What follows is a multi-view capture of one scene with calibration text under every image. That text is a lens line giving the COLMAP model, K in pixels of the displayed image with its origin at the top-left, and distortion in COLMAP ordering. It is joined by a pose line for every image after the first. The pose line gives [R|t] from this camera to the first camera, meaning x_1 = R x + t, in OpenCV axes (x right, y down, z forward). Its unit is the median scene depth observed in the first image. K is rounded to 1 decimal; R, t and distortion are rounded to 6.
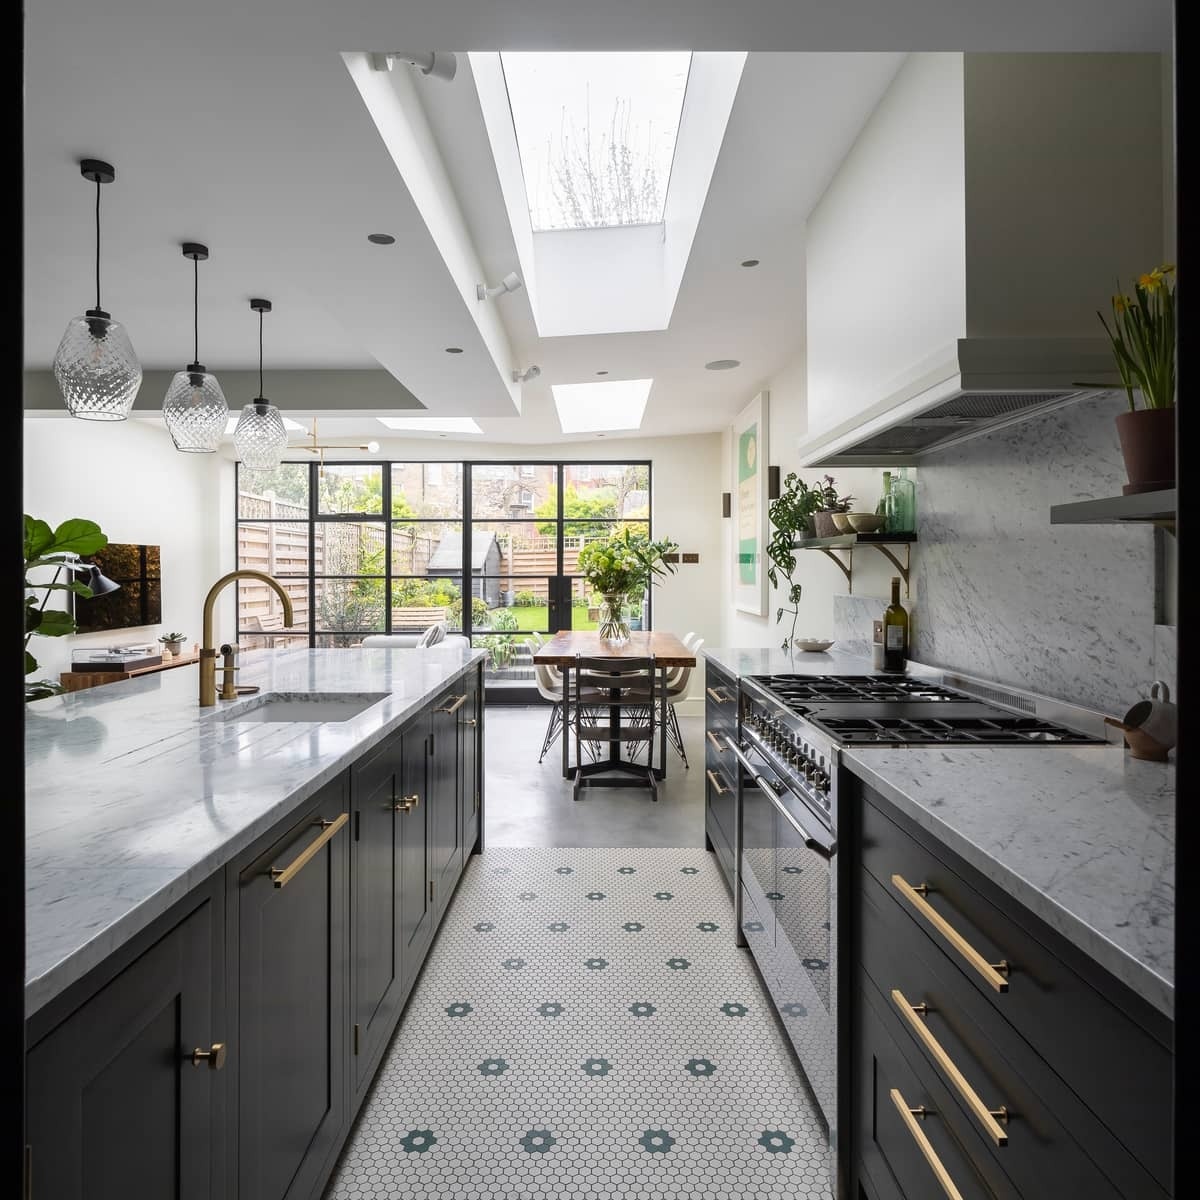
lens RADIAL K [[845.9, 0, 553.4], [0, 845.9, 580.4], [0, 0, 1]] dist [-0.005890, -0.001359]
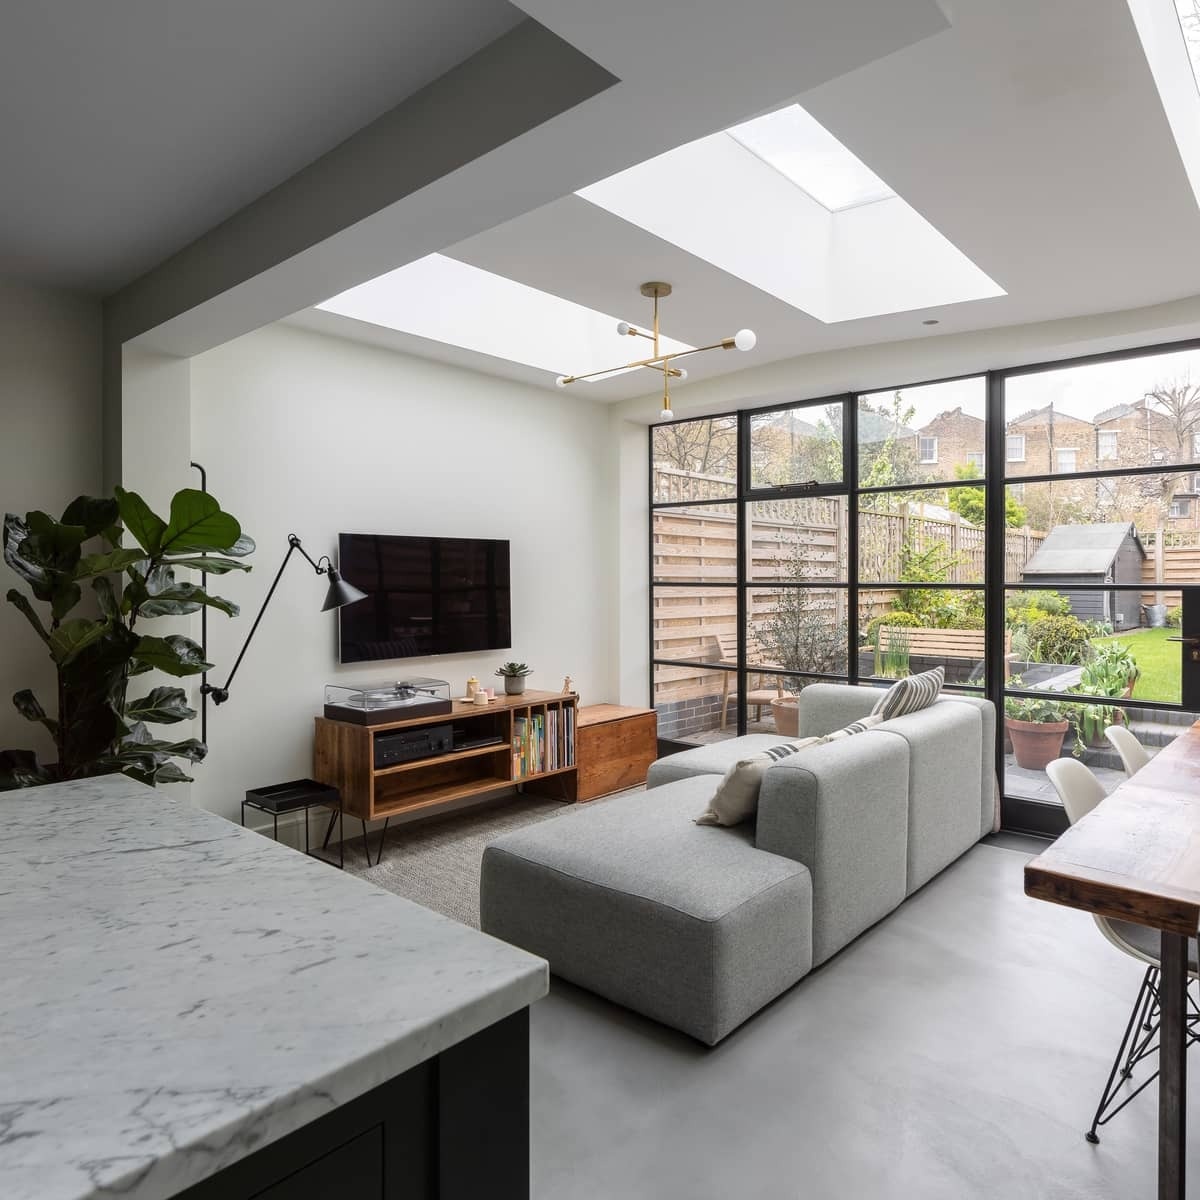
lens RADIAL K [[818.7, 0, 575.8], [0, 818.7, 573.6], [0, 0, 1]] dist [-0.005524, -0.001526]
pose [[0.771323, -0.001863, -0.636441, 0.022670], [-0.007799, 0.999893, -0.012379, -0.003838], [0.636396, 0.014512, 0.771226, 0.424891]]
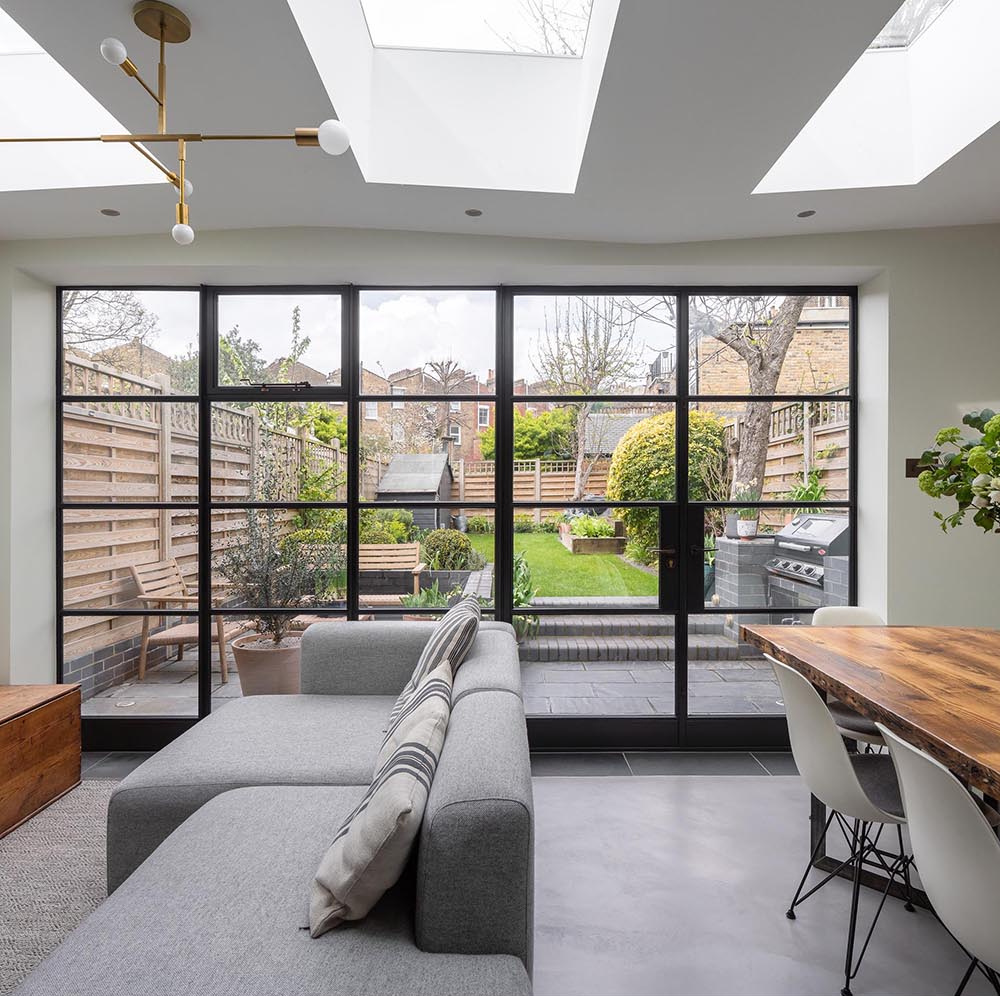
lens RADIAL K [[699.8, 0, 516.2], [0, 699.8, 489.3], [0, 0, 1]] dist [0.000727, 0.002307]
pose [[0.997665, -0.000564, 0.068302, -0.122792], [0.001915, 0.999804, -0.019721, -0.005535], [-0.068277, 0.019805, 0.997470, 0.555586]]
